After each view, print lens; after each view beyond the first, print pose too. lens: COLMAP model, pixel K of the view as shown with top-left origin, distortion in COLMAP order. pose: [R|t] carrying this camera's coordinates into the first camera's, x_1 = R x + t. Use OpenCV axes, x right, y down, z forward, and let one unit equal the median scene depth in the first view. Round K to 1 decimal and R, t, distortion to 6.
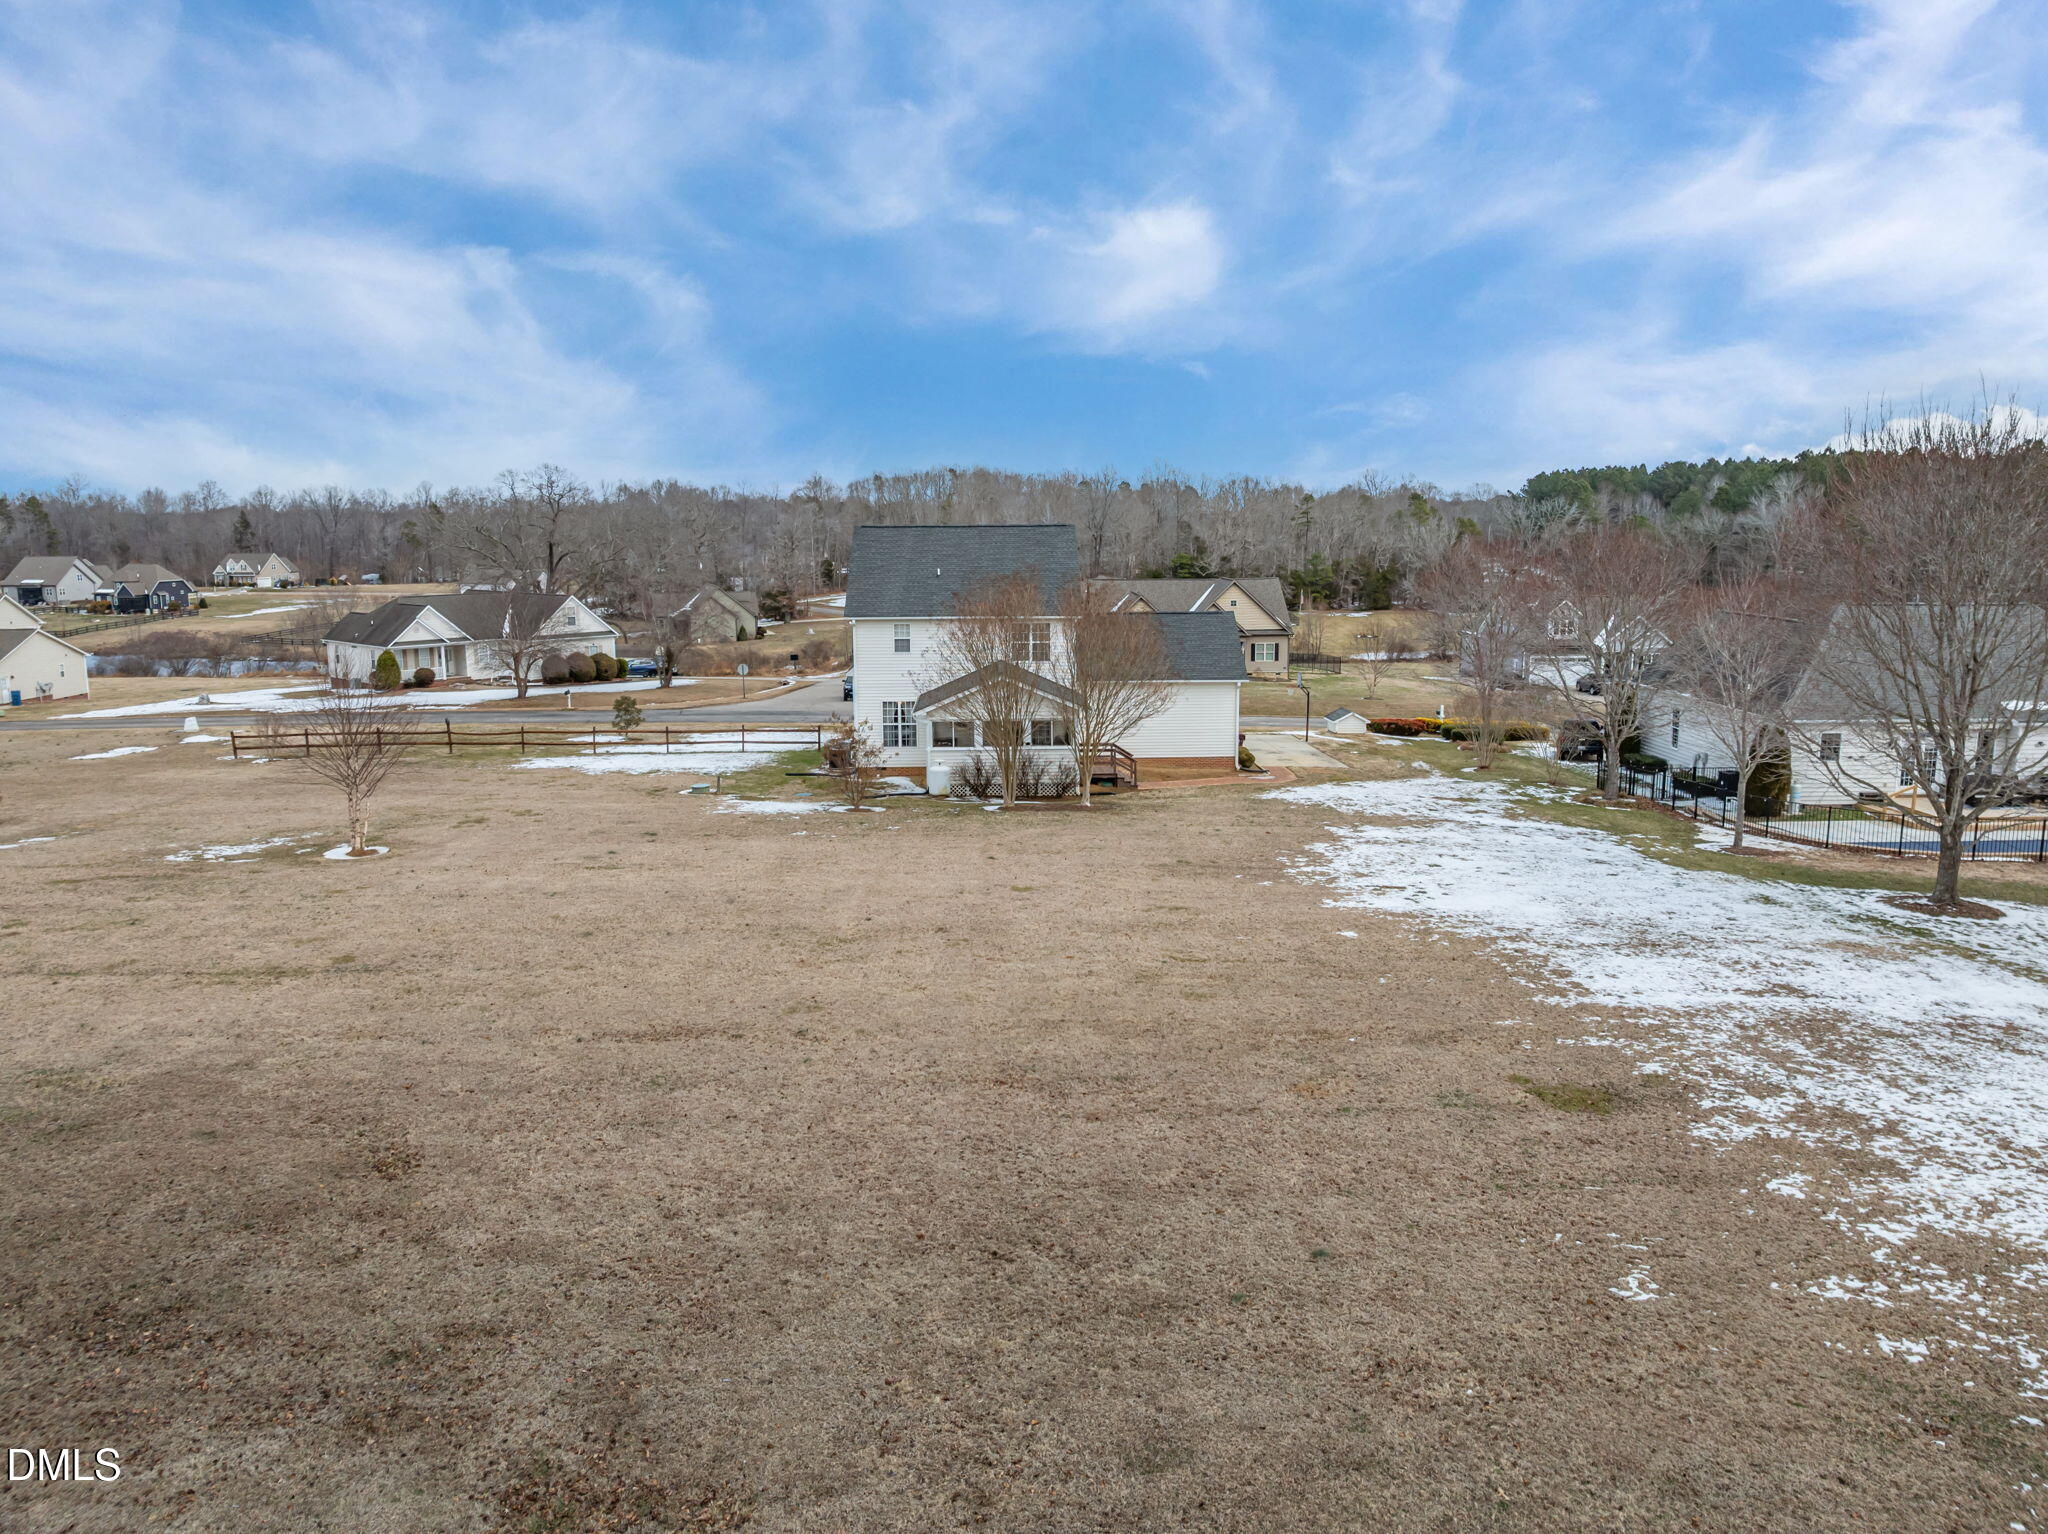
lens RADIAL K [[1457.8, 0, 1024.0], [0, 1457.8, 767.0], [0, 0, 1]] dist [-0.045207, -0.002971]
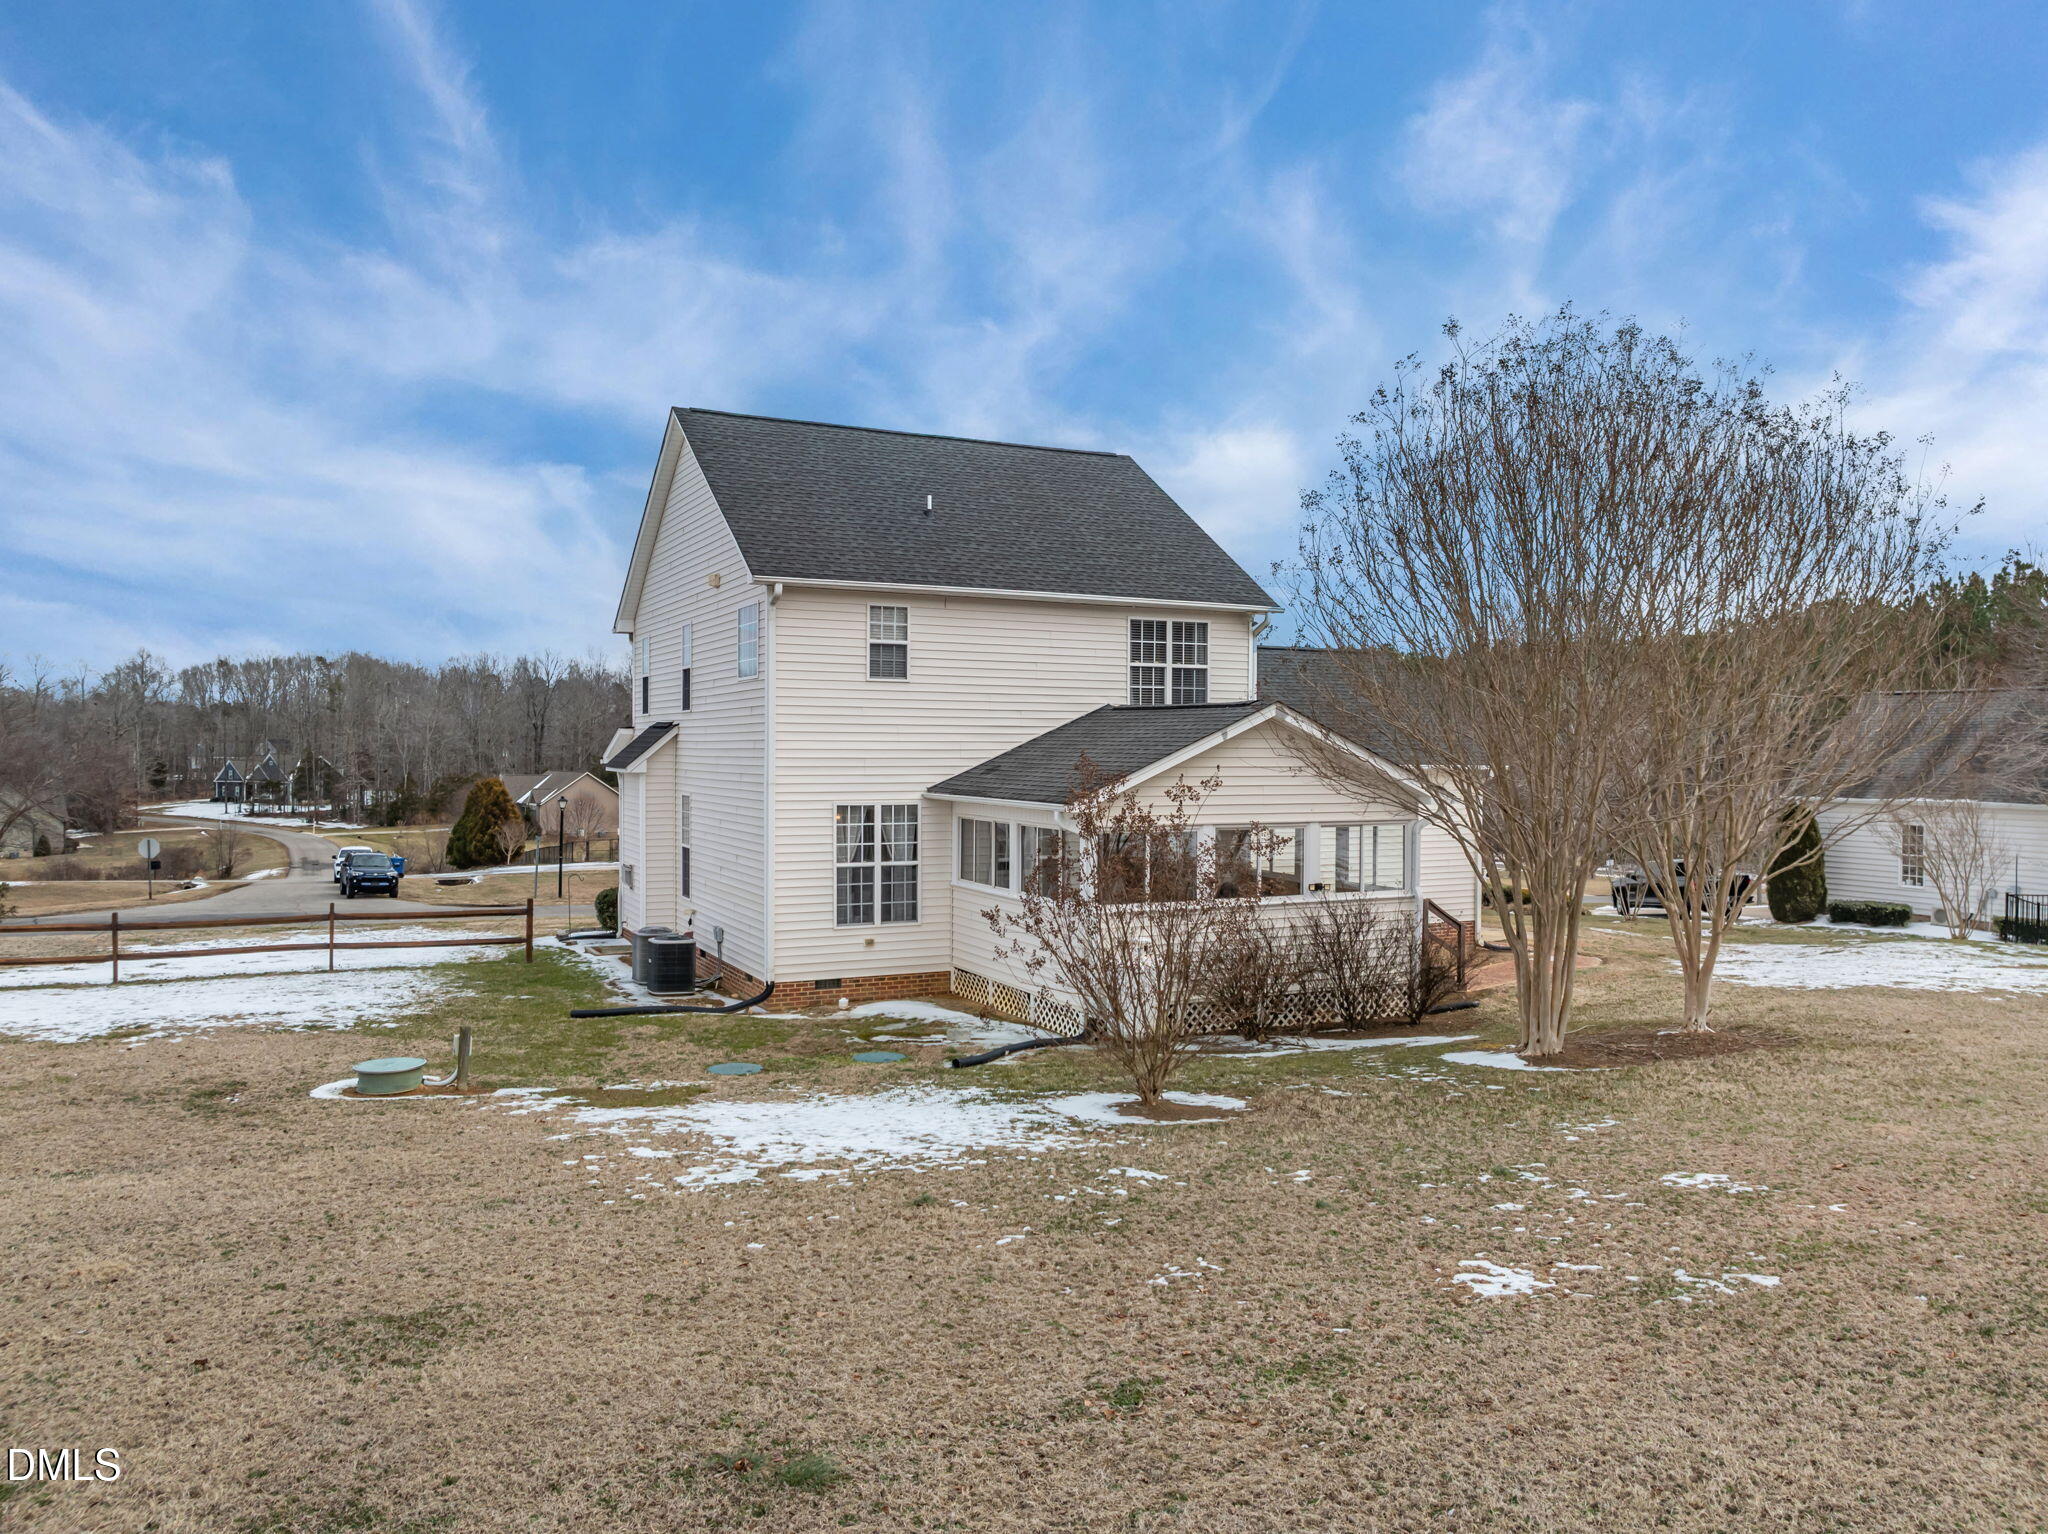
lens RADIAL K [[1457.8, 0, 1024.0], [0, 1457.8, 767.0], [0, 0, 1]] dist [-0.045207, -0.002971]
pose [[0.906176, 0.004857, 0.422872, -0.188083], [0.061173, 0.987912, -0.142435, 0.002512], [-0.418452, 0.154940, 0.894925, 0.557612]]
